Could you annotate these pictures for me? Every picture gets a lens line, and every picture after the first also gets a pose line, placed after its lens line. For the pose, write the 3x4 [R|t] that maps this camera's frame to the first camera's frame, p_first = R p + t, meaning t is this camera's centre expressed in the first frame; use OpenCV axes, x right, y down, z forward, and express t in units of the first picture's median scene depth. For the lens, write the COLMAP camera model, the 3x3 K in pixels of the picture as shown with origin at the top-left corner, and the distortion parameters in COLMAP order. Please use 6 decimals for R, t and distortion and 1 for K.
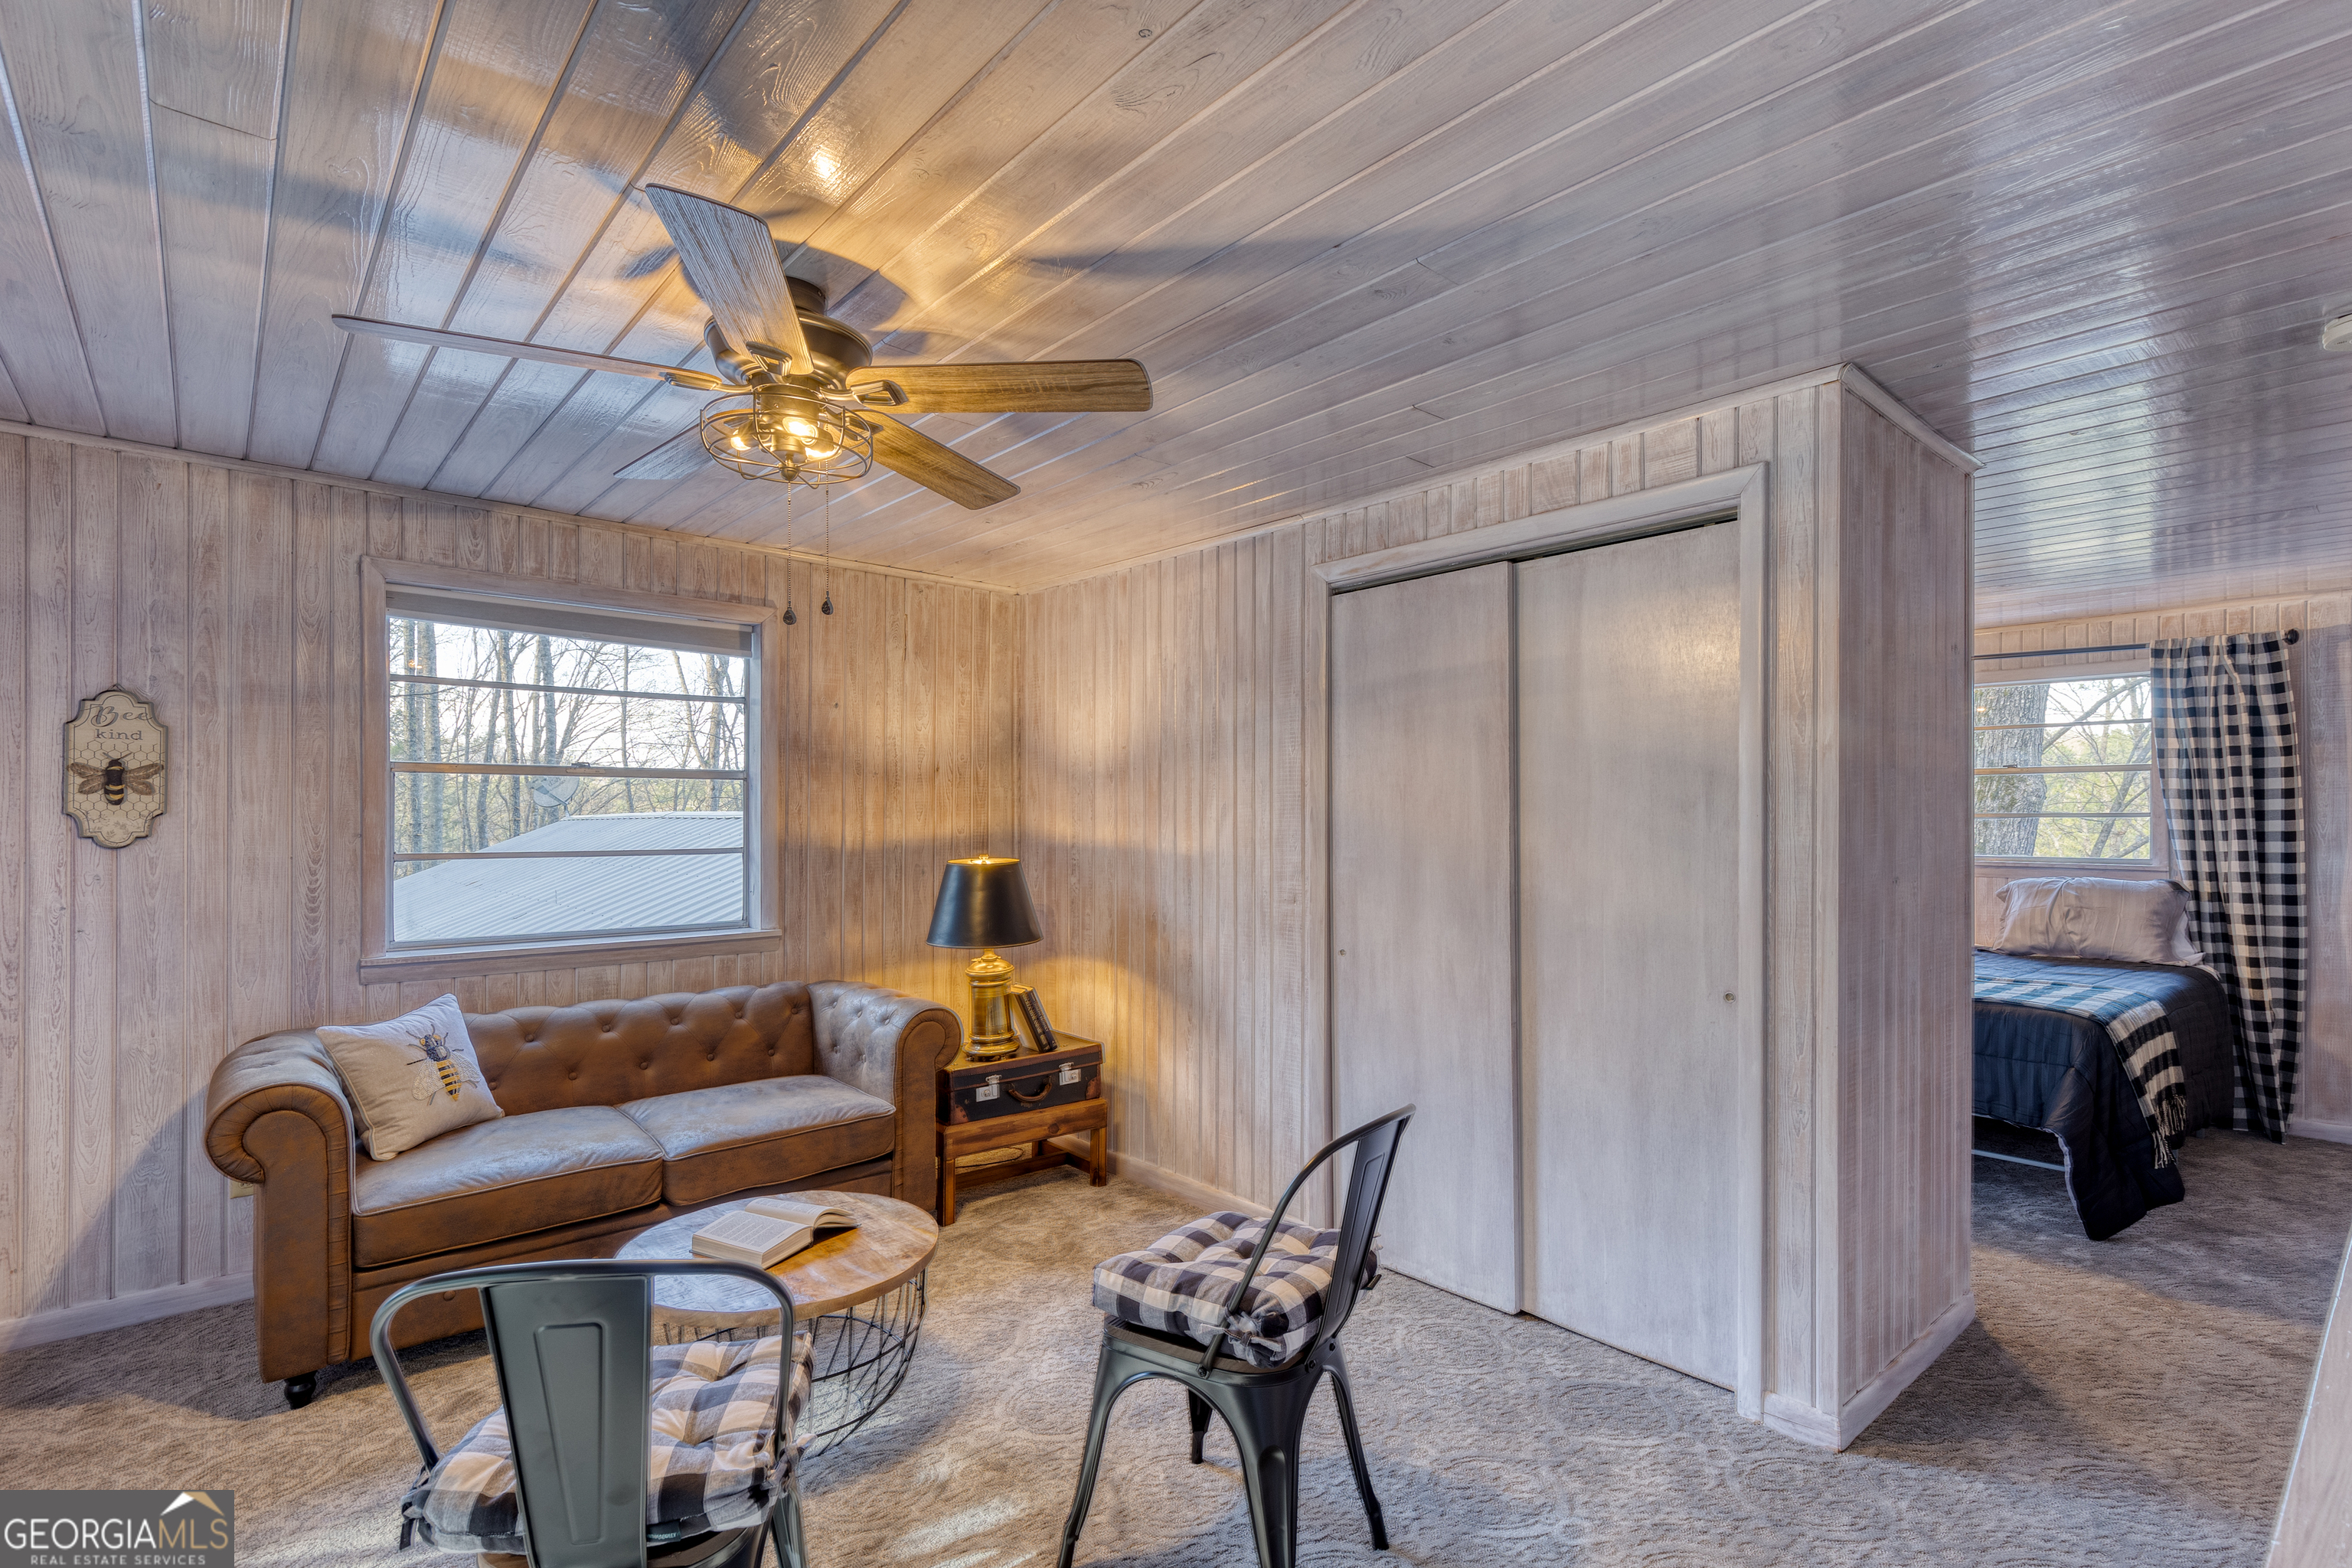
lens RADIAL K [[1114.6, 0, 1182.8], [0, 1114.6, 820.0], [0, 0, 1]] dist [0.000027, -0.000242]
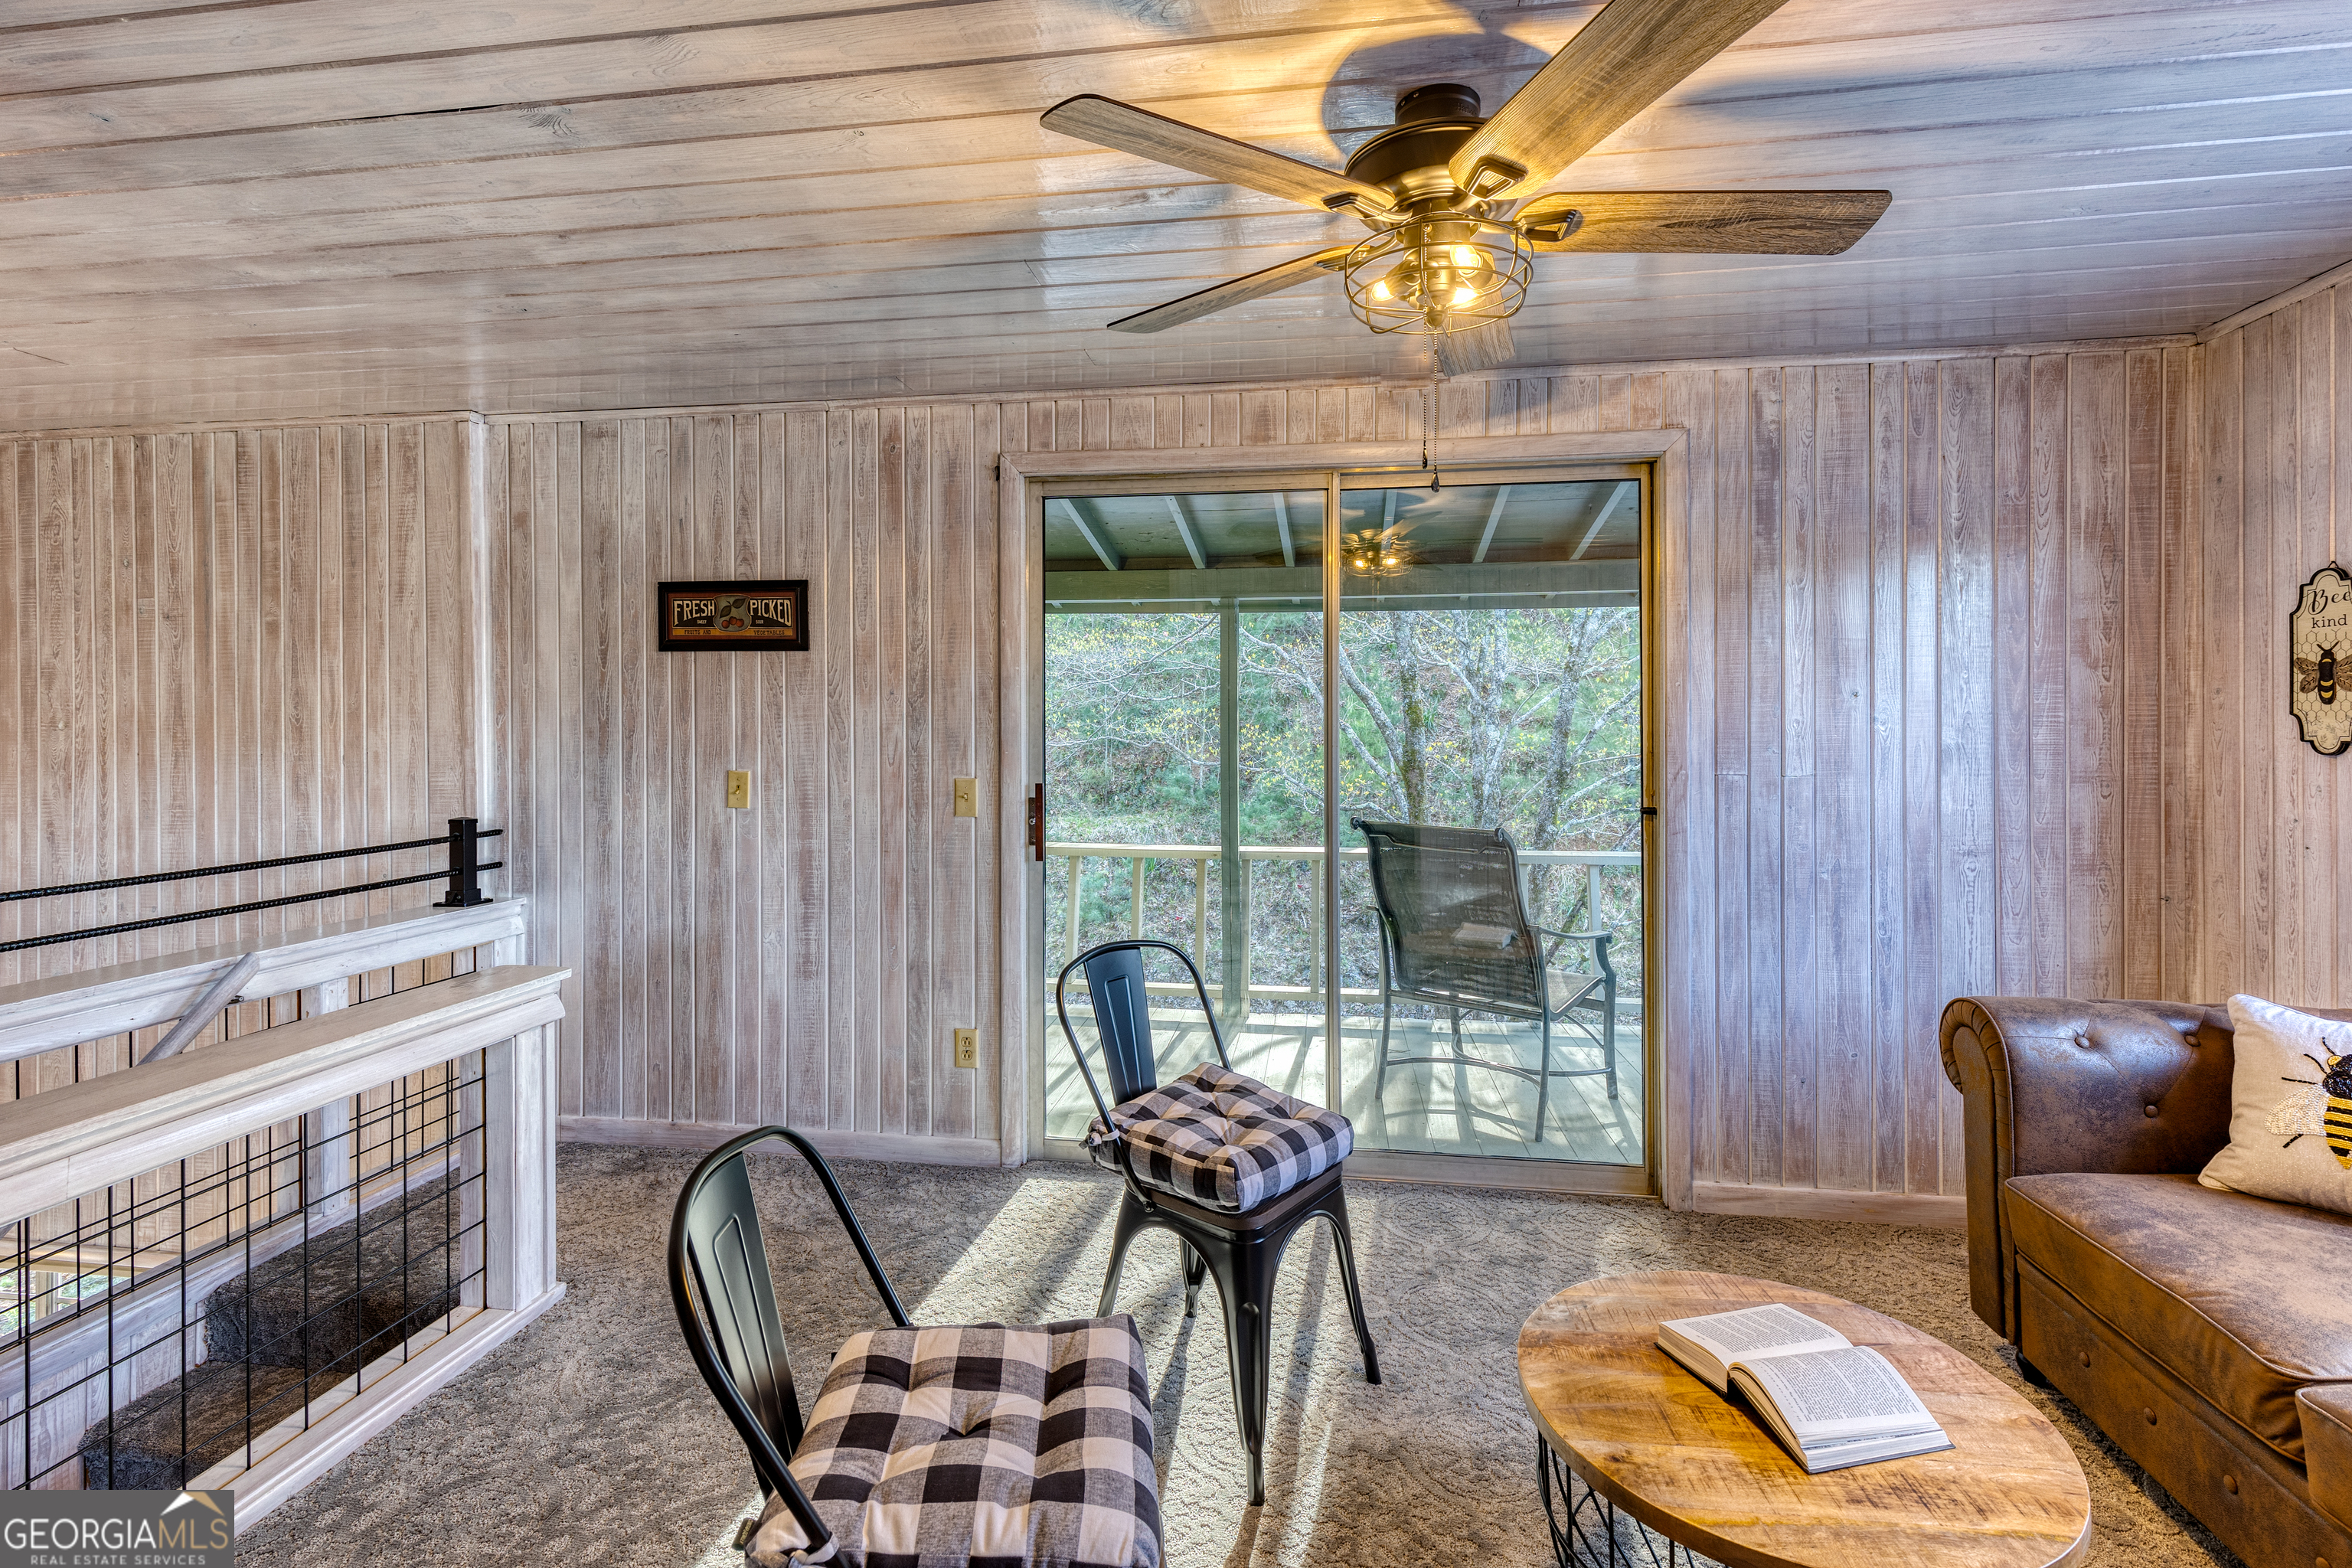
lens RADIAL K [[1083.3, 0, 1181.8], [0, 1083.3, 728.3], [0, 0, 1]] dist [0.002499, -0.000391]
pose [[-0.763872, 0.000588, -0.645367, 0.233247], [-0.001716, 0.999994, 0.002942, 0.003649], [0.645365, 0.003355, -0.763867, 1.016178]]
